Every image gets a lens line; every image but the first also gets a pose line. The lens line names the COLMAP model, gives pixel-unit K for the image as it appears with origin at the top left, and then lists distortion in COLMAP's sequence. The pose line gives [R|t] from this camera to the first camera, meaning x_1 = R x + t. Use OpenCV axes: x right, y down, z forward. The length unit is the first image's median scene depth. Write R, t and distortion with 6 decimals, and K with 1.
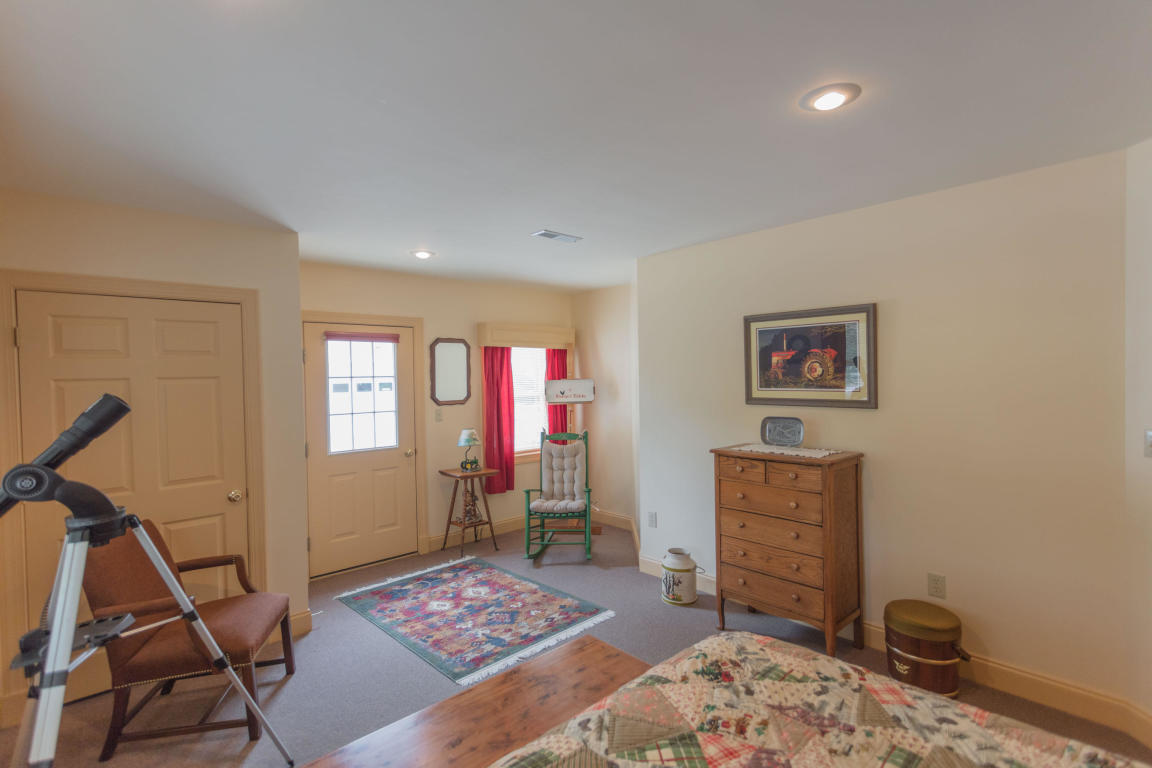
lens RADIAL K [[543.8, 0, 576.0], [0, 543.8, 384.0], [0, 0, 1]] dist [0.007748, 0.000329]
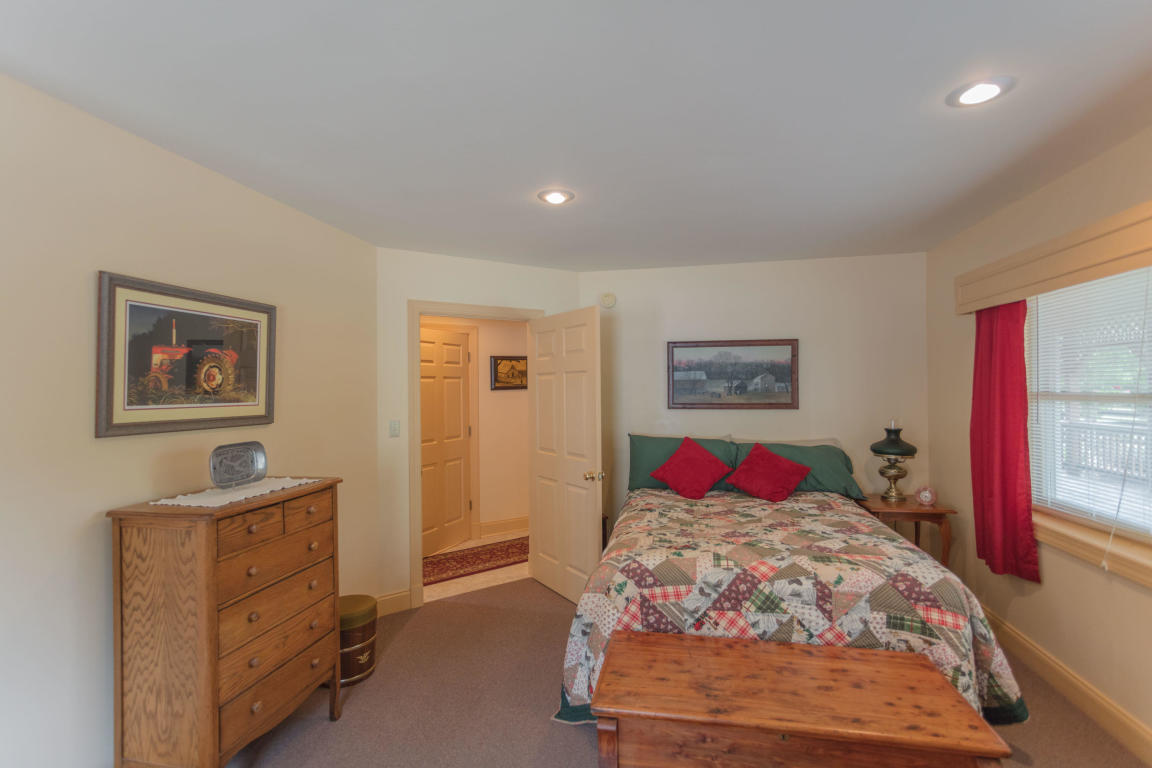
lens RADIAL K [[543.8, 0, 576.0], [0, 543.8, 384.0], [0, 0, 1]] dist [0.007748, 0.000329]
pose [[-0.590053, 0.031044, 0.806767, -0.429014], [0.034650, 0.999314, -0.013111, 0.008890], [-0.806620, 0.020218, -0.590724, 1.041136]]
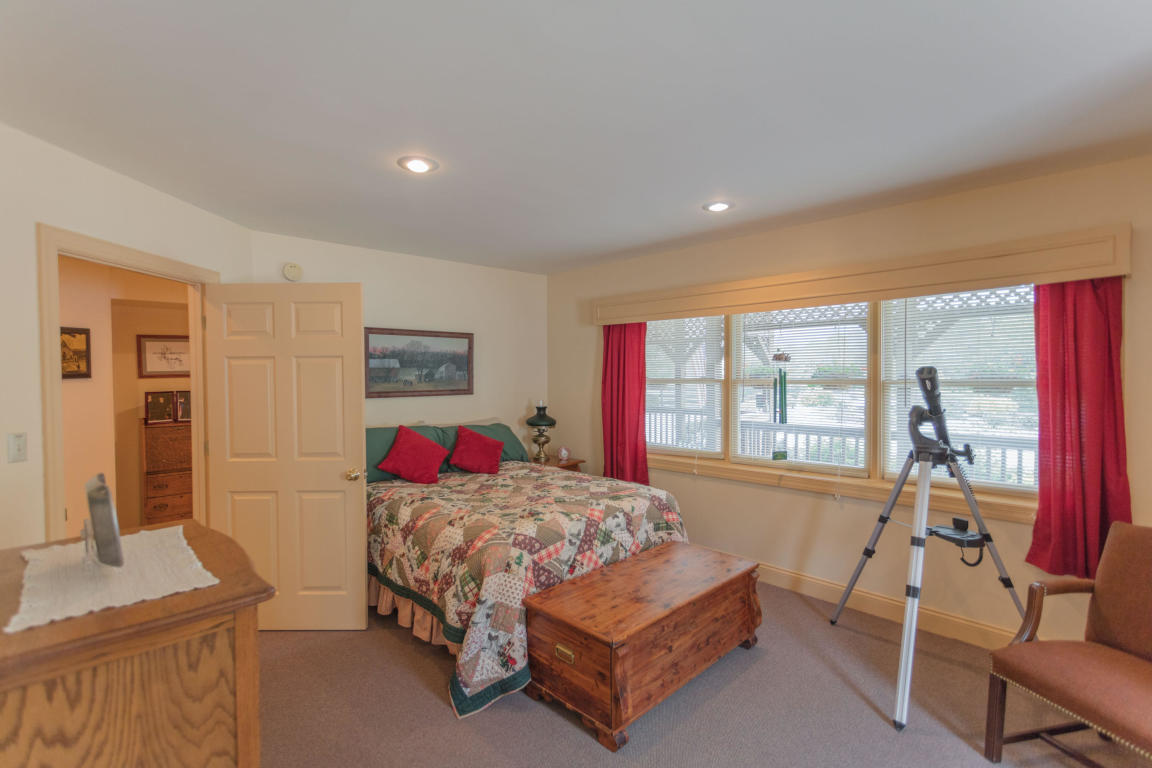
lens RADIAL K [[543.8, 0, 576.0], [0, 543.8, 384.0], [0, 0, 1]] dist [0.007748, 0.000329]
pose [[-0.998754, 0.026437, -0.042331, 0.079956], [0.024801, 0.998942, 0.038723, -0.009325], [0.043309, 0.037625, -0.998353, 1.350850]]
